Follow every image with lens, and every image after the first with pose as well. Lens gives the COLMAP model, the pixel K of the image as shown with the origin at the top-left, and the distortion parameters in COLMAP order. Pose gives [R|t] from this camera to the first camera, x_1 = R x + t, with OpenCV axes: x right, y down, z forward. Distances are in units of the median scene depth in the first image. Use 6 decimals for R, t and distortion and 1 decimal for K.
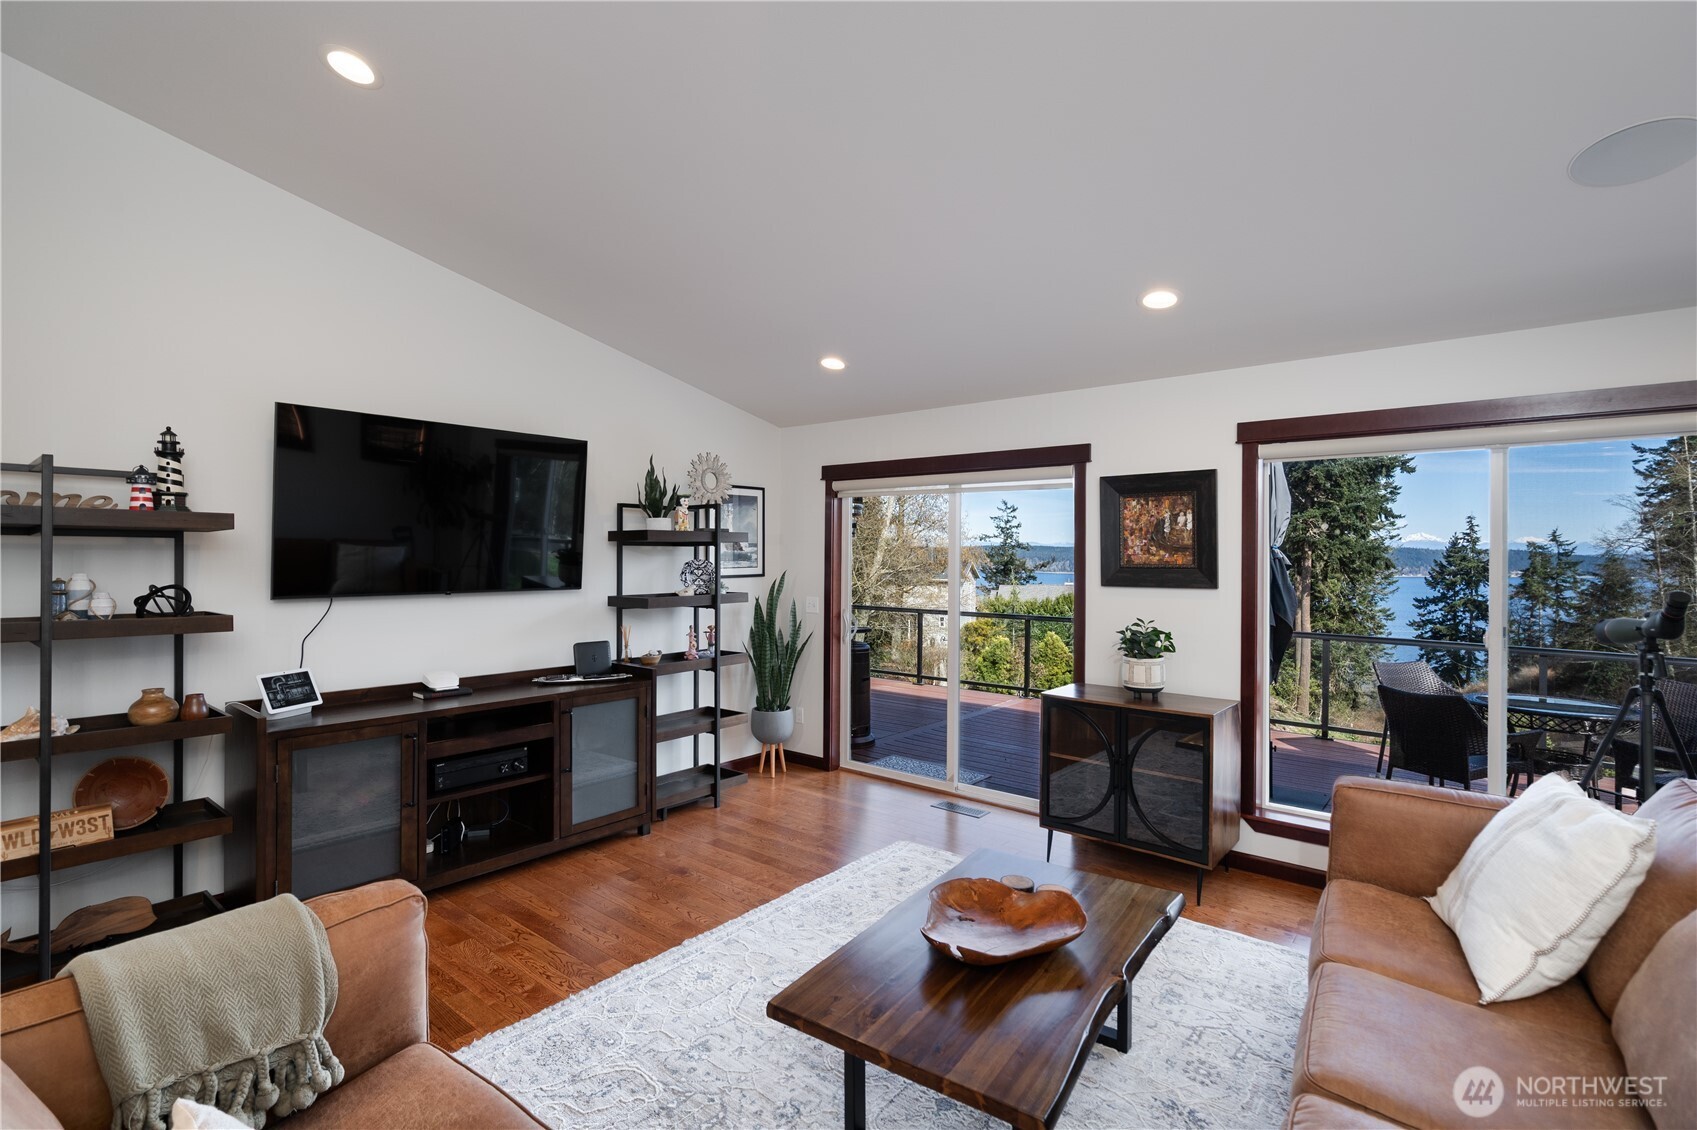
lens RADIAL K [[786.8, 0, 836.5], [0, 786.8, 550.1], [0, 0, 1]] dist [-0.000644, -0.000521]
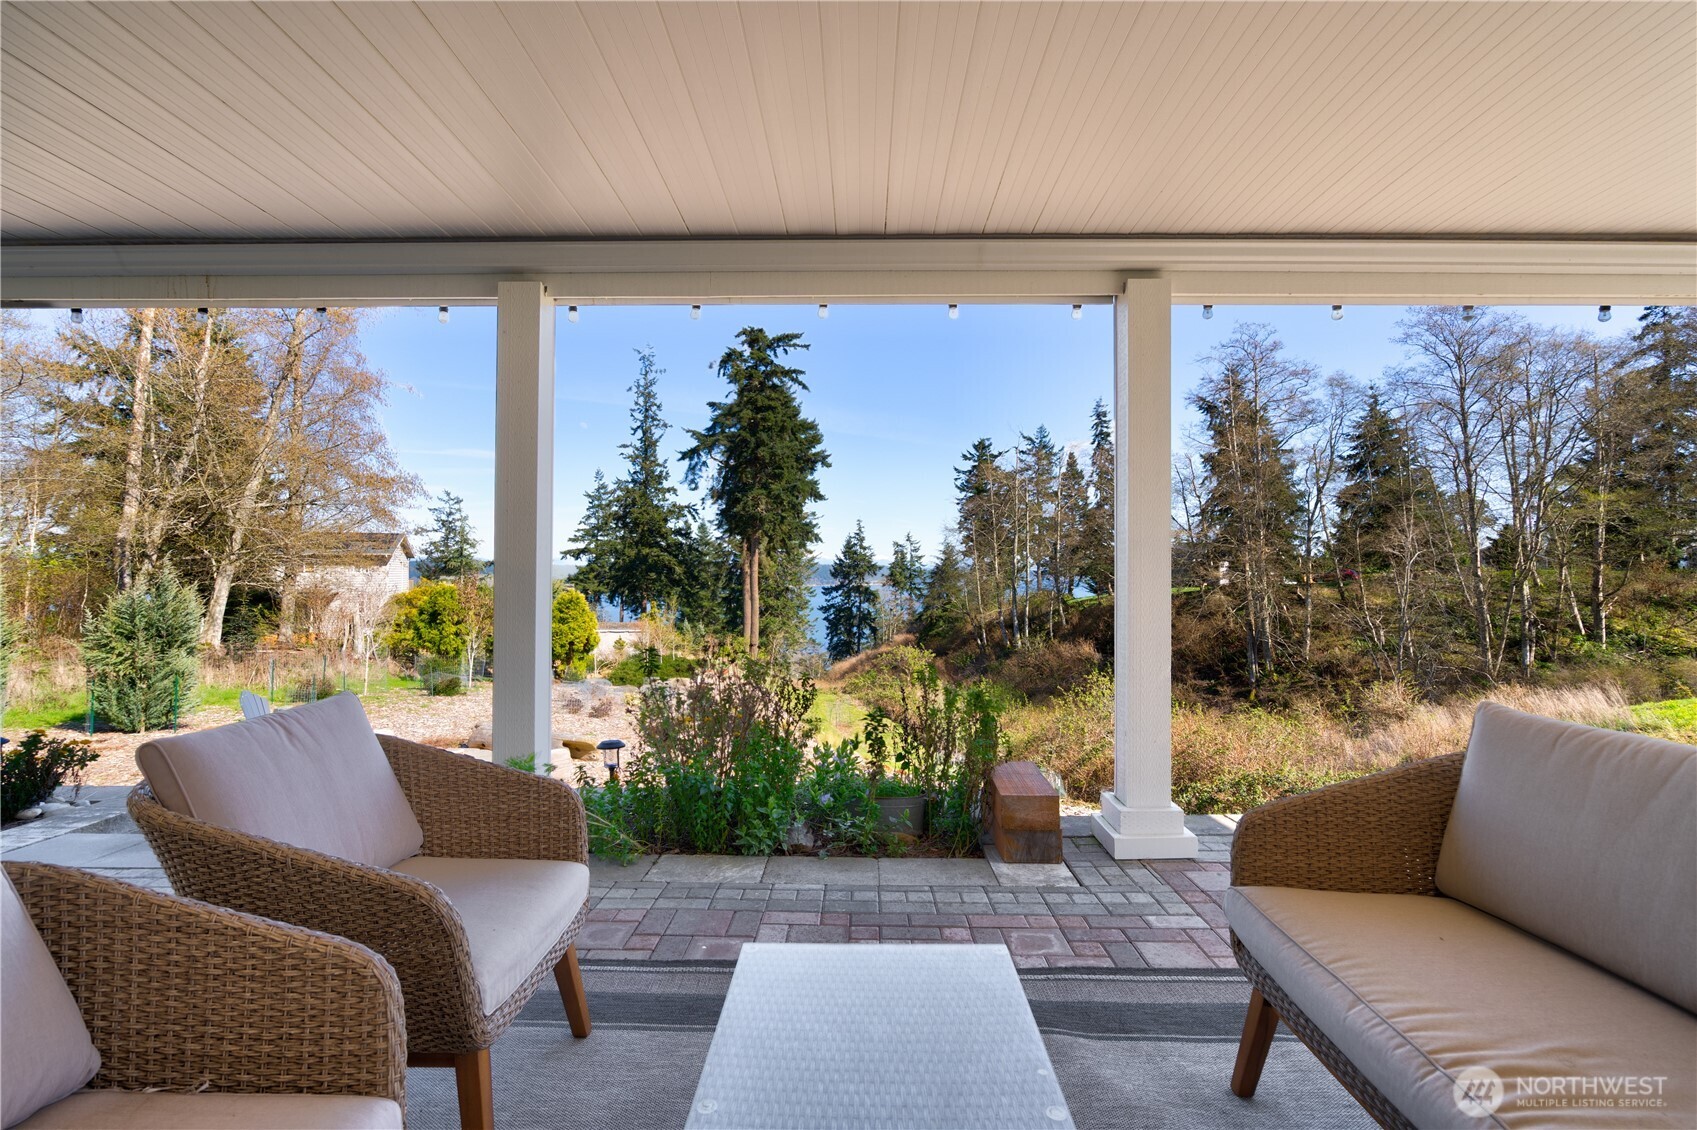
lens RADIAL K [[786.8, 0, 856.5], [0, 786.8, 558.7], [0, 0, 1]] dist [-0.000644, -0.000521]
pose [[0.769707, 0.006455, 0.638365, 0.152070], [0.002036, 0.999919, -0.012565, 0.652442], [-0.638394, 0.010971, 0.769631, 0.852405]]
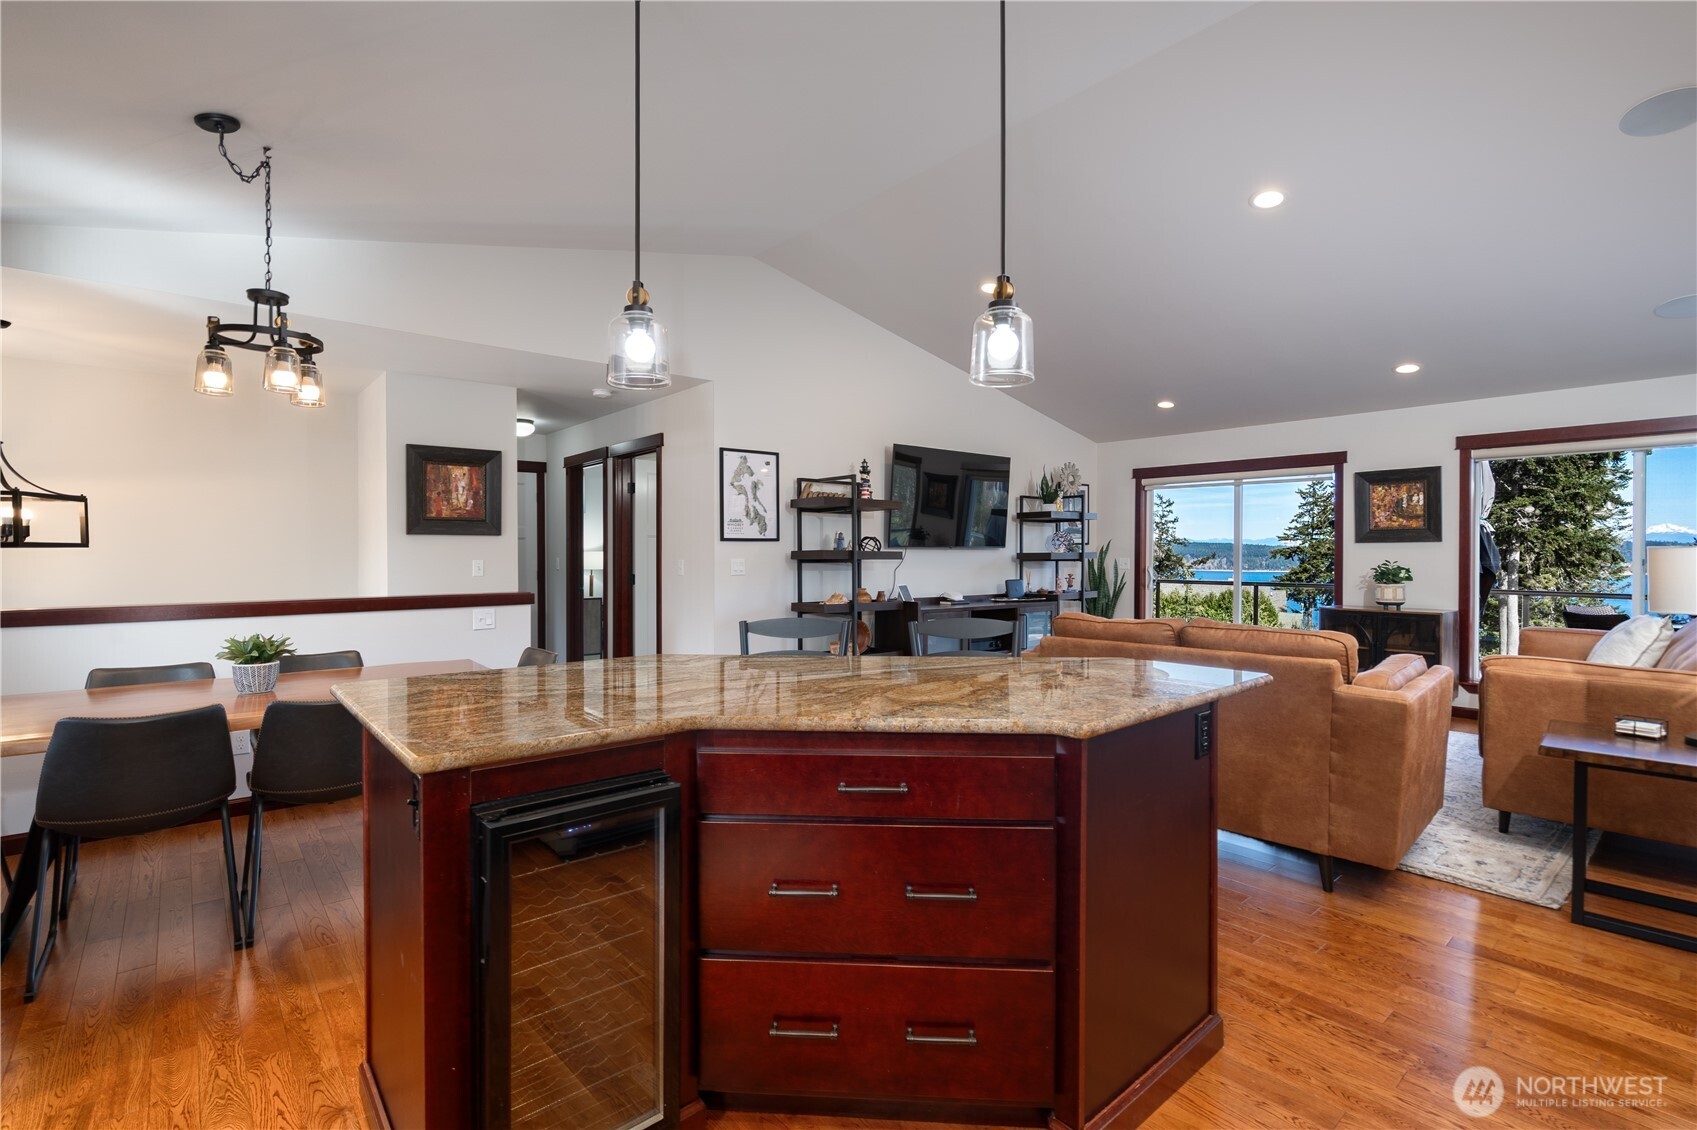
lens RADIAL K [[786.8, 0, 833.6], [0, 786.8, 555.3], [0, 0, 1]] dist [-0.000644, -0.000521]
pose [[0.984696, -0.004875, -0.174215, -0.312771], [0.006314, 0.999950, 0.007710, 0.040072], [0.174168, -0.008692, 0.984678, -0.541955]]
